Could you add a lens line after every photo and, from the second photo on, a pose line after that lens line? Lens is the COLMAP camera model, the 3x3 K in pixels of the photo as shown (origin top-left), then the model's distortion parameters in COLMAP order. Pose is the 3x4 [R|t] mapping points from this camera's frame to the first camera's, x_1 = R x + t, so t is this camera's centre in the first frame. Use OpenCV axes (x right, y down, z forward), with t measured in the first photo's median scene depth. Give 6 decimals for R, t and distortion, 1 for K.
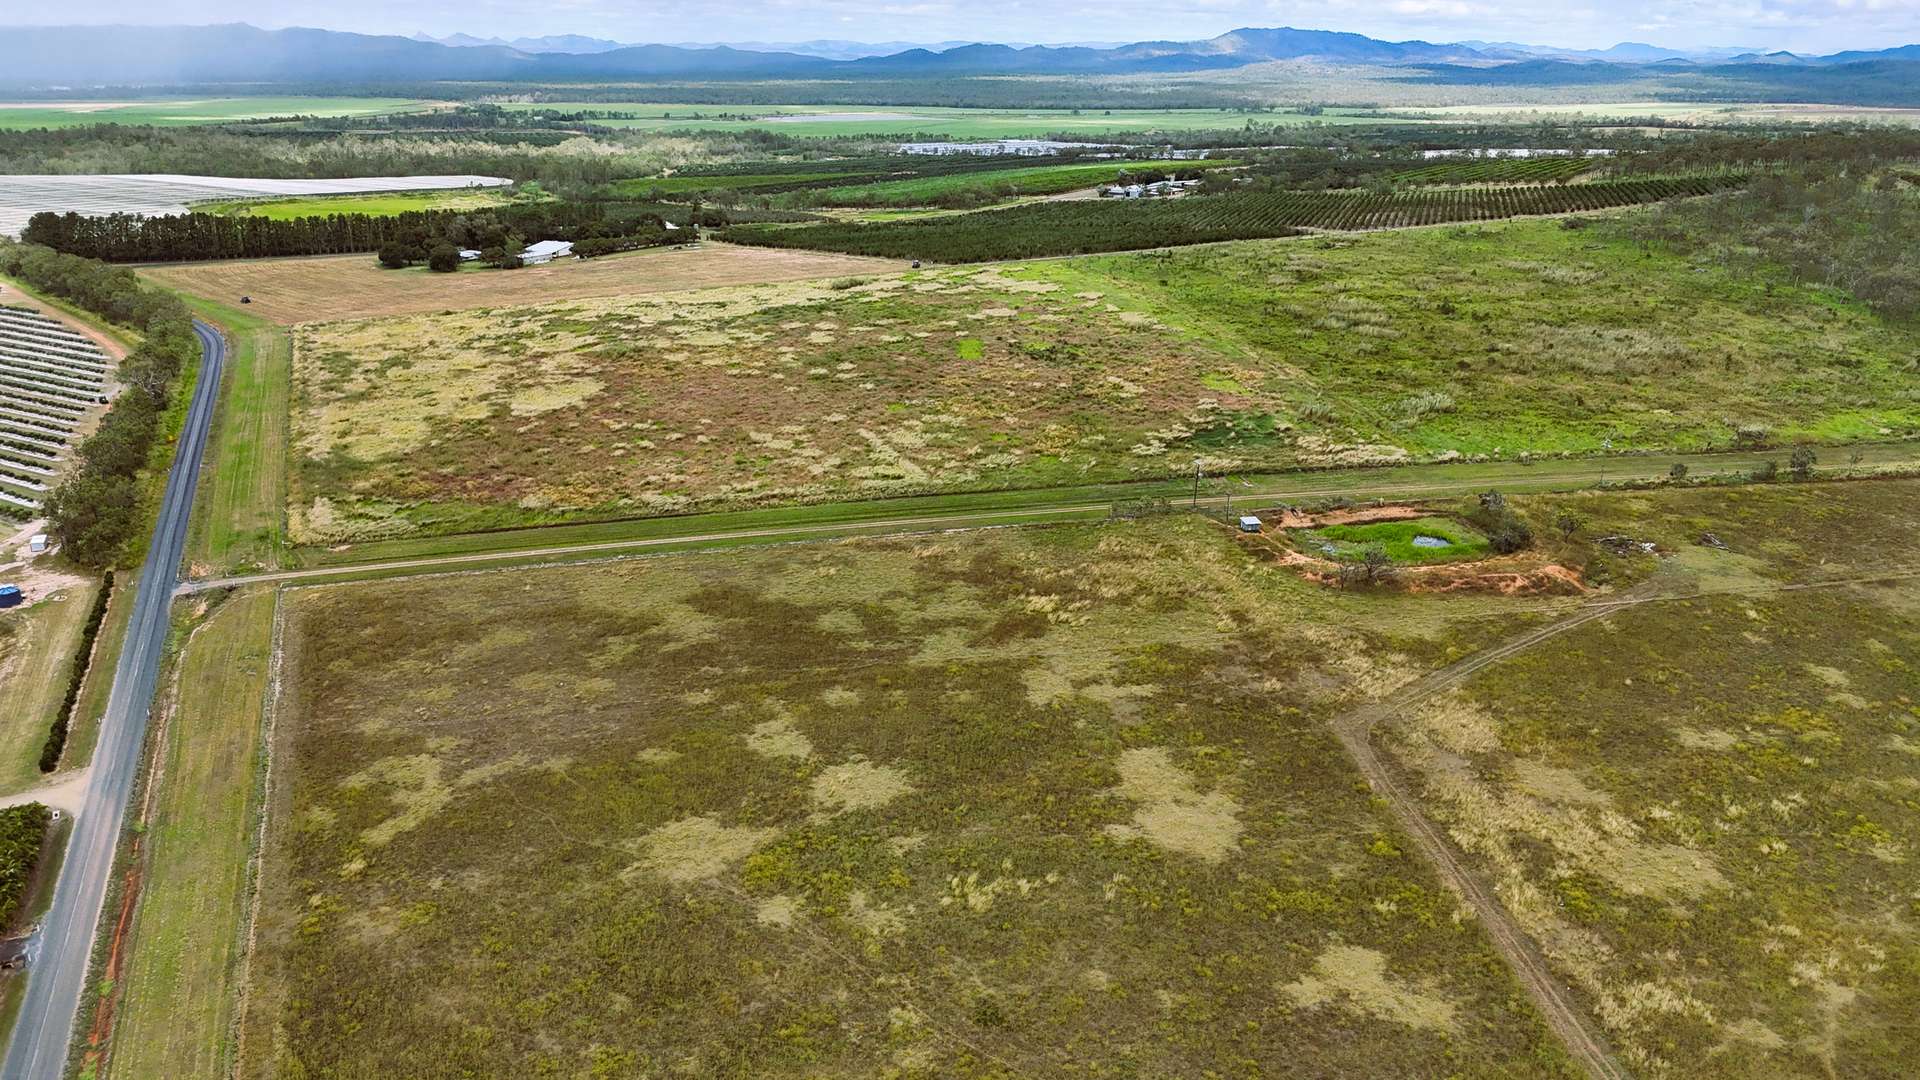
lens RADIAL K [[1408.2, 0, 962.2], [0, 1408.2, 537.1], [0, 0, 1]] dist [0.084842, -0.087489]
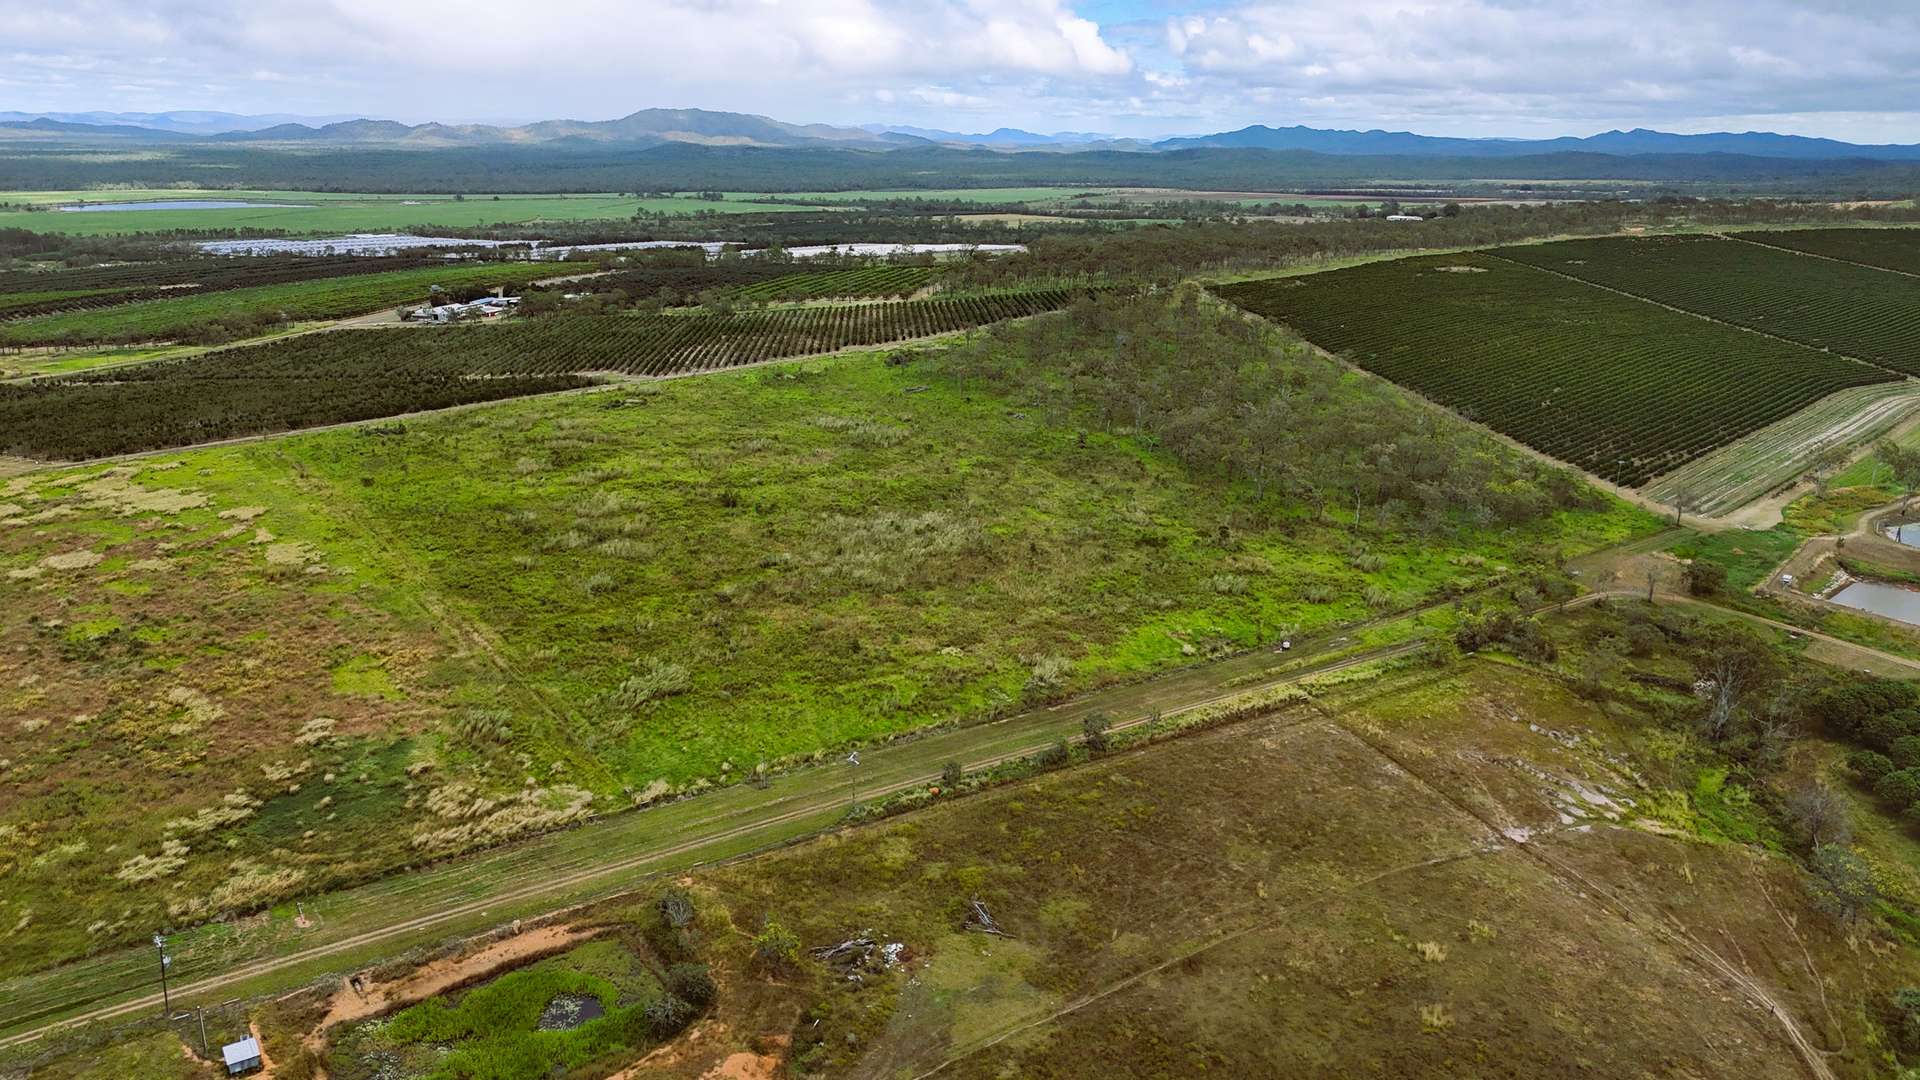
lens RADIAL K [[1408.2, 0, 962.2], [0, 1408.2, 537.1], [0, 0, 1]] dist [0.084842, -0.087489]
pose [[0.927229, -0.097000, 0.361714, 0.165948], [0.114896, 0.992976, -0.028245, -0.097860], [-0.356433, 0.067749, 0.931861, 0.199315]]
